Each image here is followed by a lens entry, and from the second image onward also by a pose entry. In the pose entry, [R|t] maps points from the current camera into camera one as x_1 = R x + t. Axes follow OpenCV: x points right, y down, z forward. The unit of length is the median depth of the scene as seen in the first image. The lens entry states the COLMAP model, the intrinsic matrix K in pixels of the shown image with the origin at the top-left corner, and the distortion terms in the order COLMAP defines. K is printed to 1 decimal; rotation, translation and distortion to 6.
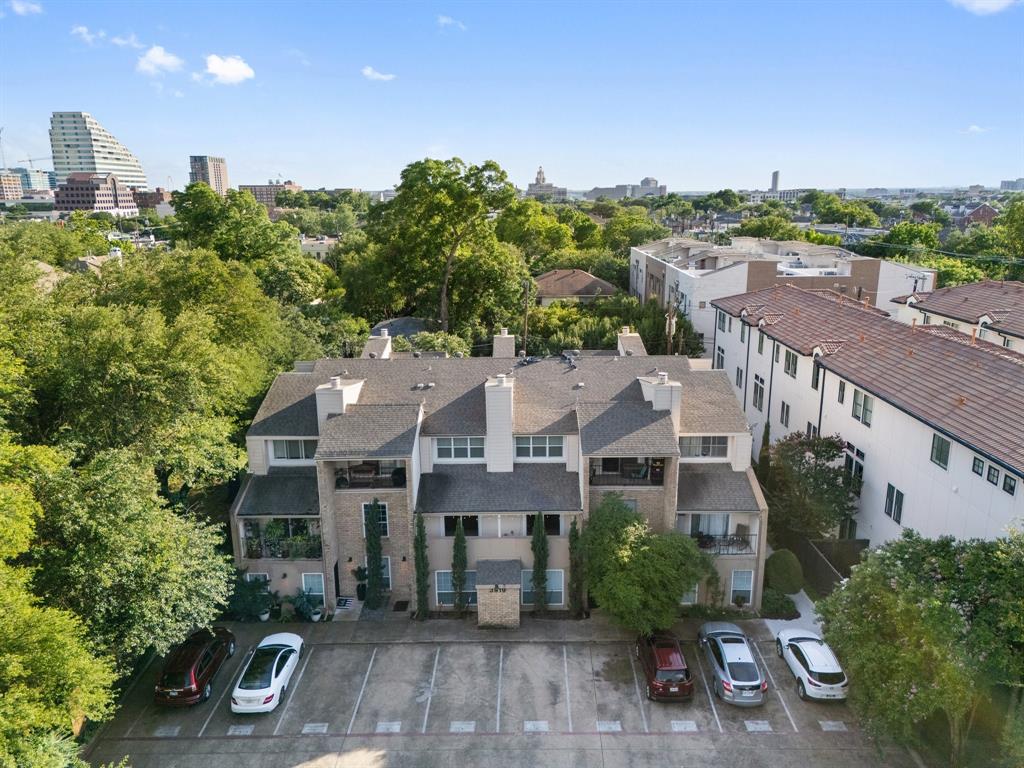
lens RADIAL K [[752.9, 0, 517.5], [0, 752.9, 380.9], [0, 0, 1]] dist [0.063333, -0.051099]
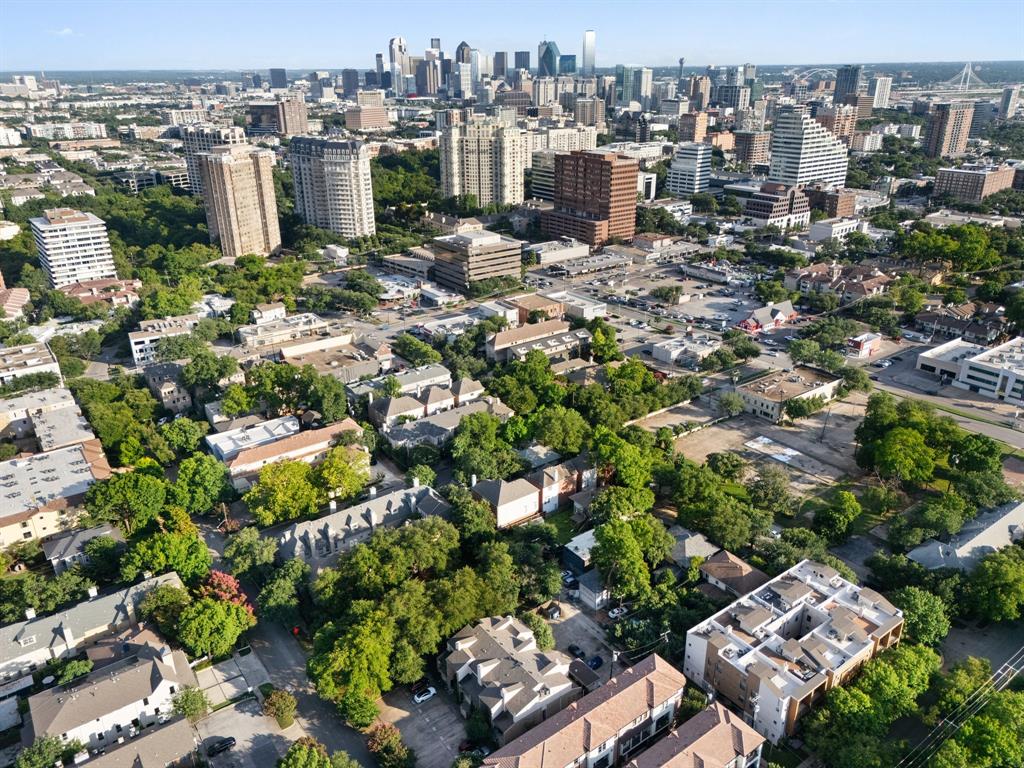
lens RADIAL K [[752.9, 0, 513.8], [0, 752.9, 380.3], [0, 0, 1]] dist [0.063333, -0.051099]
pose [[0.596513, 0.308205, -0.741068, 1.267858], [-0.191230, 0.951317, 0.241718, -1.192816], [0.779489, -0.002474, 0.626411, -0.687539]]
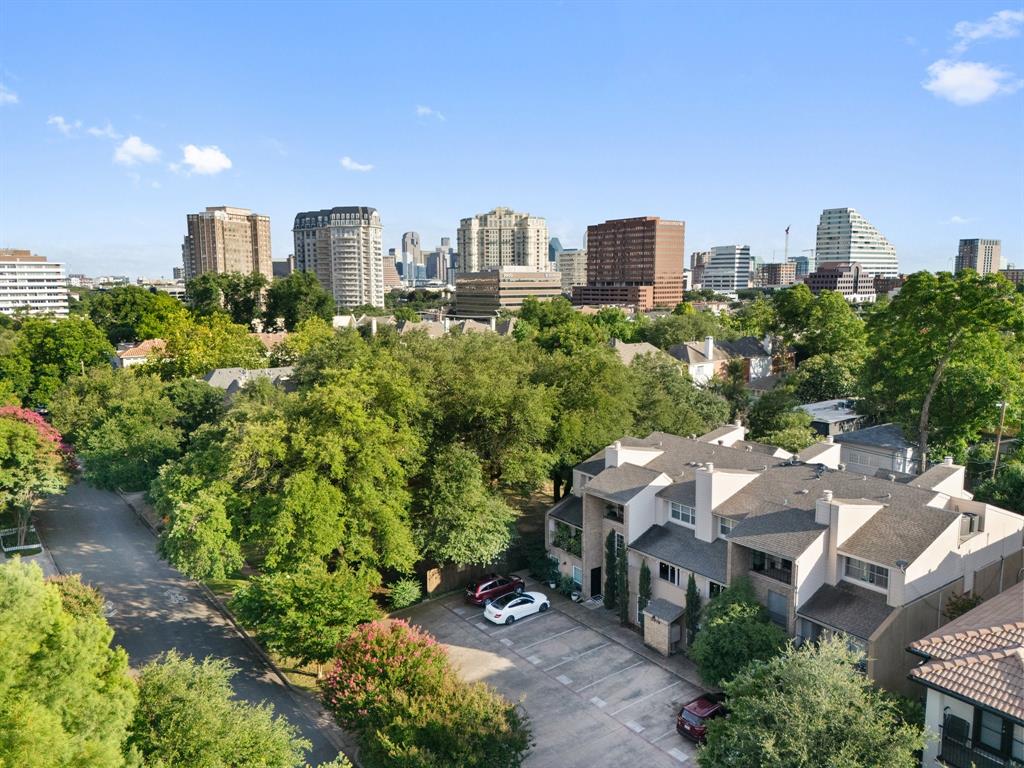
lens RADIAL K [[752.9, 0, 515.4], [0, 752.9, 384.6], [0, 0, 1]] dist [0.063333, -0.051099]
pose [[0.596357, 0.116208, -0.794264, 0.369529], [-0.194067, 0.980986, -0.002184, -0.033948], [0.778908, 0.155442, 0.607569, -0.025321]]
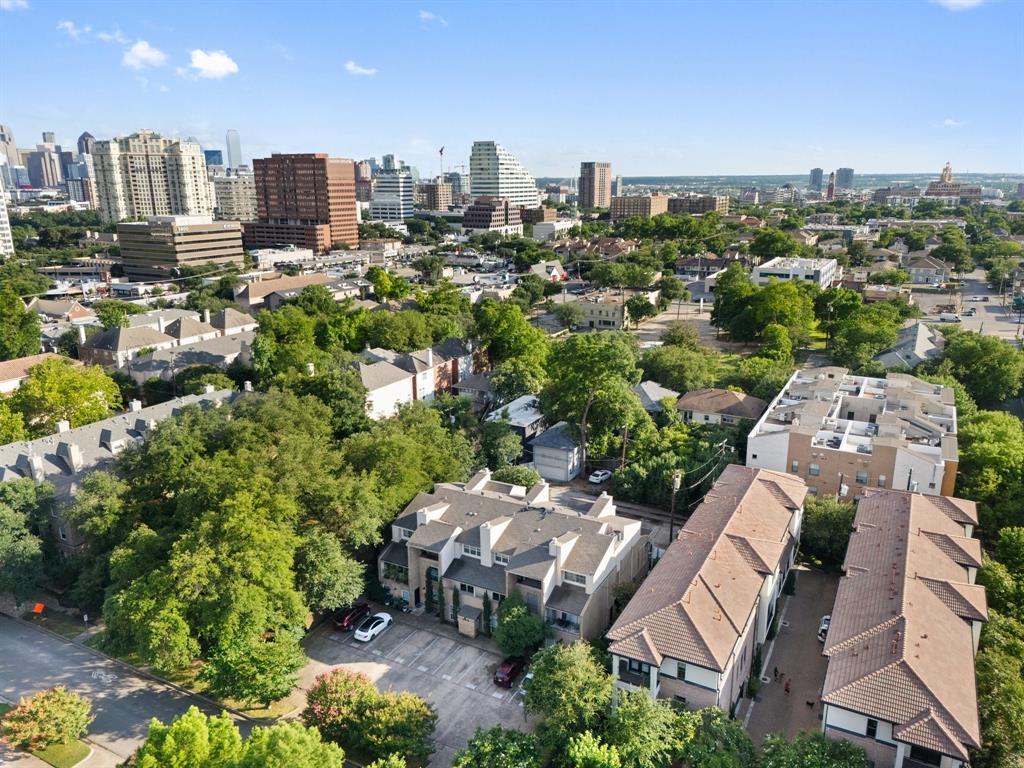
lens RADIAL K [[752.9, 0, 515.0], [0, 752.9, 382.7], [0, 0, 1]] dist [0.063333, -0.051099]
pose [[0.880588, 0.125945, -0.456839, 0.467677], [-0.115746, 0.992001, 0.050374, -0.248777], [0.459529, 0.008519, 0.888122, -0.424378]]
